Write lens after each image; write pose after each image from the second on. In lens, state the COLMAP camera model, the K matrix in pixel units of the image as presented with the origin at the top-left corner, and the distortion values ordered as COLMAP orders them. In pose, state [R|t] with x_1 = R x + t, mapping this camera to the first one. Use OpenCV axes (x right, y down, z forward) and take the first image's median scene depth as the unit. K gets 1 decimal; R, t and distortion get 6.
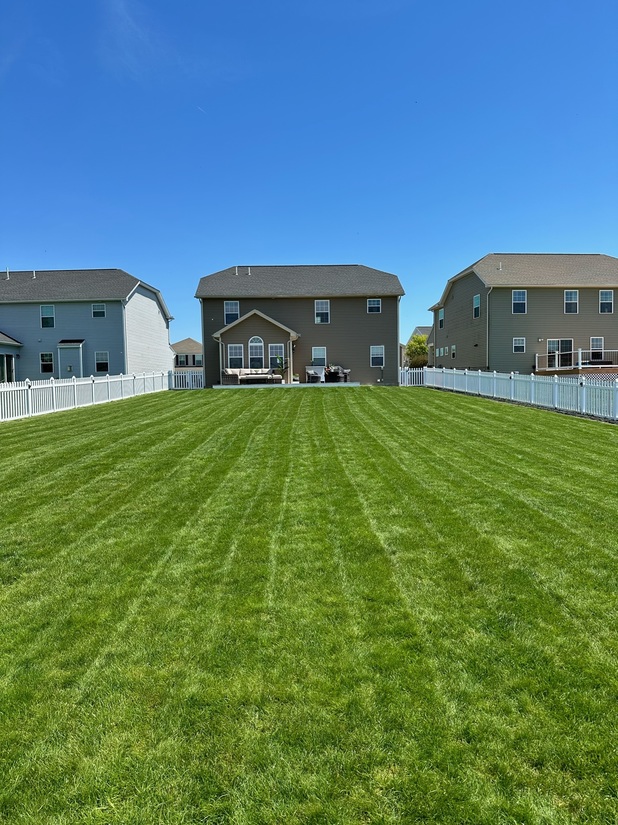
lens RADIAL K [[575.4, 0, 309.6], [0, 575.4, 413.0], [0, 0, 1]] dist [0.060473, -0.081562]
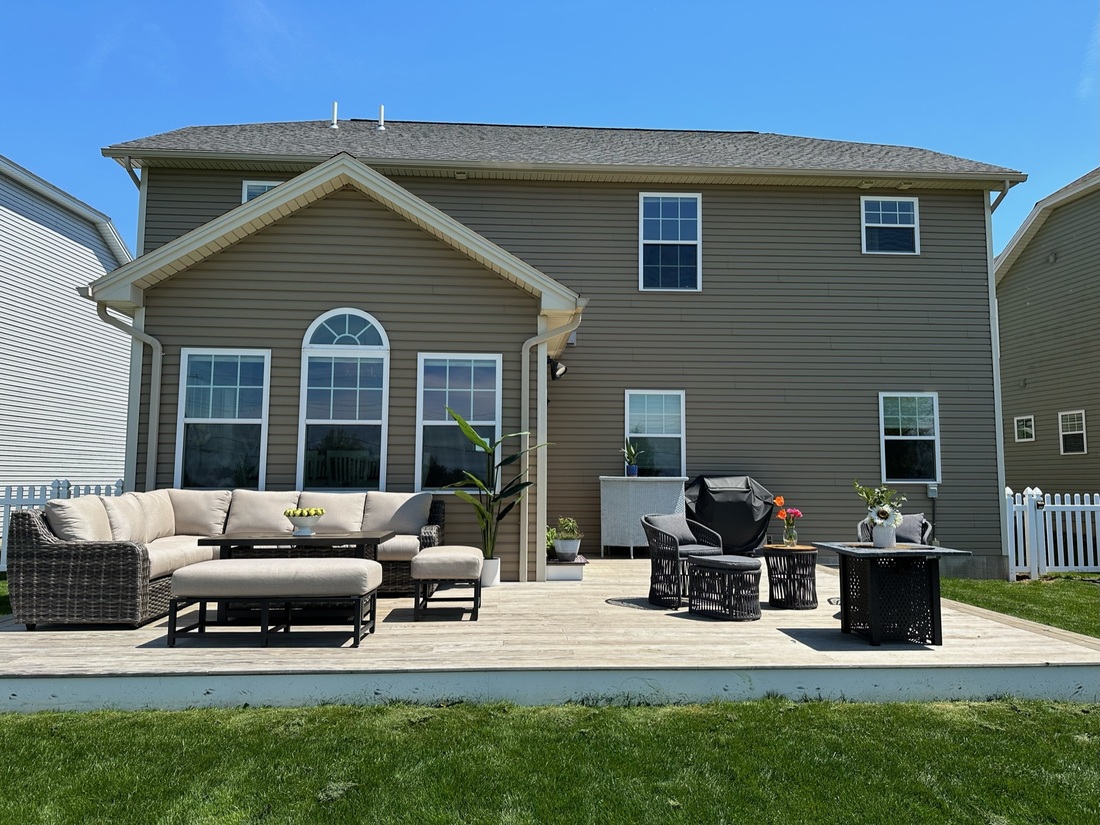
lens RADIAL K [[767.2, 0, 552.7], [0, 767.2, 409.5], [0, 0, 1]] dist [0.060473, -0.081562]
pose [[0.998997, 0.027002, 0.035713, -0.037598], [-0.021849, 0.990253, -0.137557, -0.070350], [-0.039079, 0.136639, 0.989850, 0.763332]]
